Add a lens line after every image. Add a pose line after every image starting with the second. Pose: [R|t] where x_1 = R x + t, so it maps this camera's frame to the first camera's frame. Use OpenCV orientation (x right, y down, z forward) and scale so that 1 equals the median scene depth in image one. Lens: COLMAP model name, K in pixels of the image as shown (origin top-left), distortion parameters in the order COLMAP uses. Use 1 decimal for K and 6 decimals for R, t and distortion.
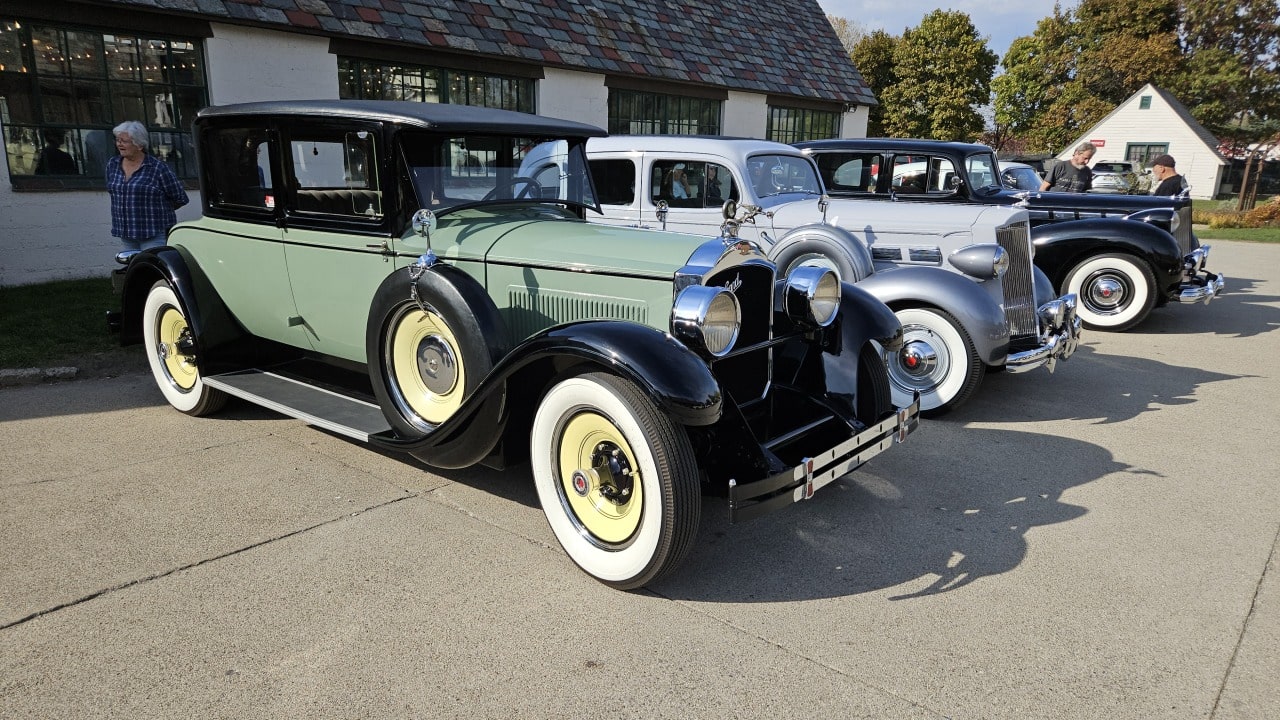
lens RADIAL K [[854.4, 0, 641.8], [0, 854.4, 363.0], [0, 0, 1]] dist [0.070959, -0.047567]
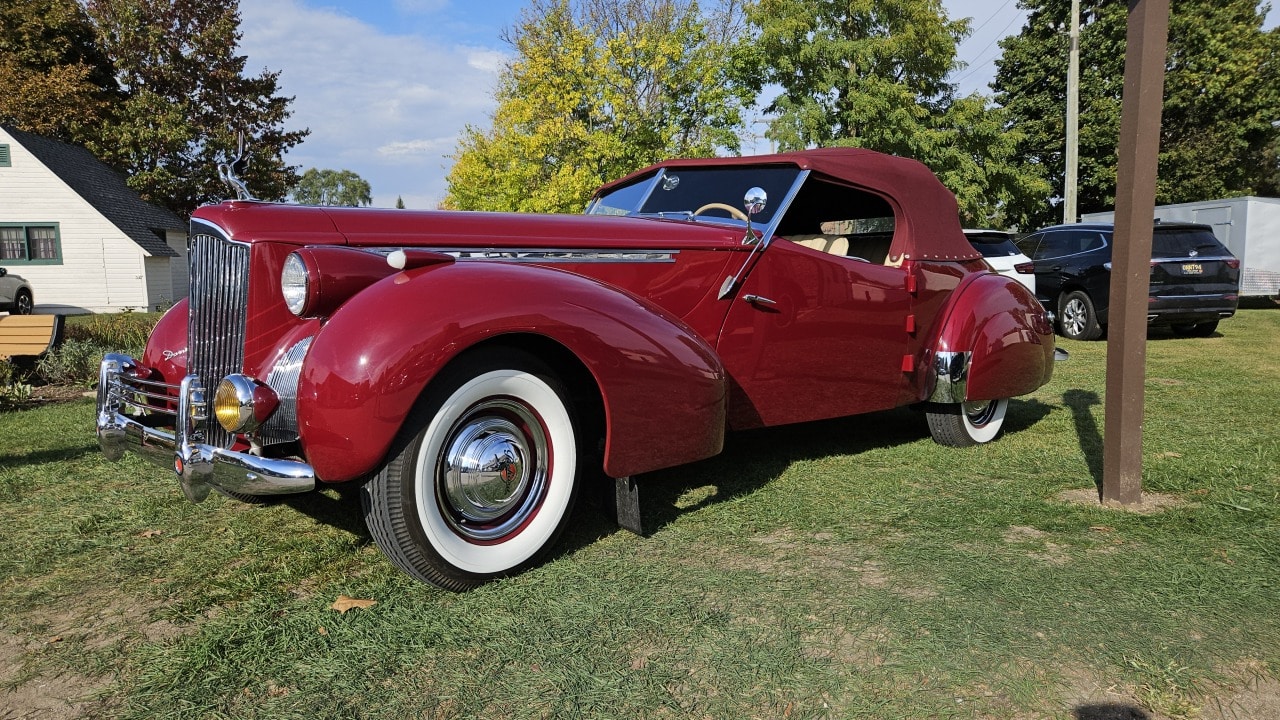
lens RADIAL K [[854.4, 0, 638.8], [0, 854.4, 369.9], [0, 0, 1]] dist [0.070959, -0.047567]
pose [[0.662625, -0.120894, 0.739130, 0.394247], [0.204407, 0.978611, -0.023186, -0.055057], [-0.720518, 0.166447, 0.673163, 0.309927]]
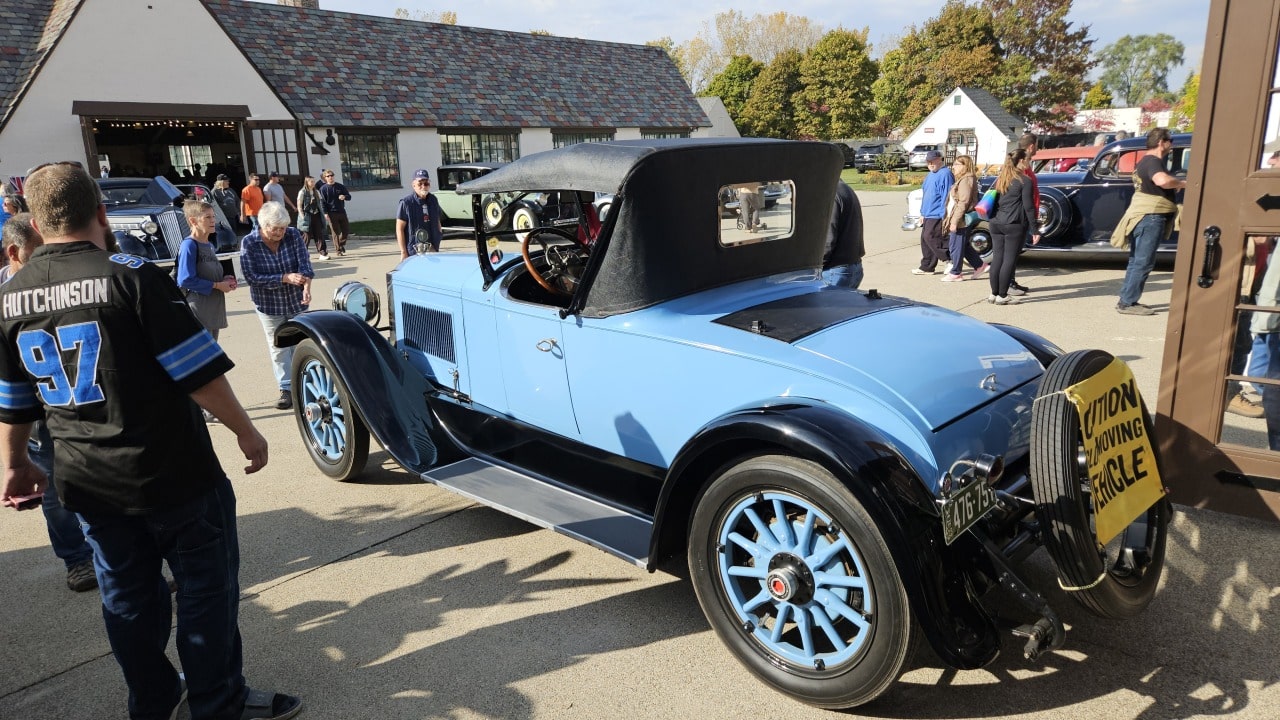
lens RADIAL K [[854.4, 0, 630.0], [0, 854.4, 354.9], [0, 0, 1]] dist [0.070959, -0.047567]
pose [[0.998511, -0.049257, -0.023462, 0.061028], [0.049225, 0.998786, -0.001908, 0.084515], [0.023527, 0.000751, 0.999723, -0.392022]]
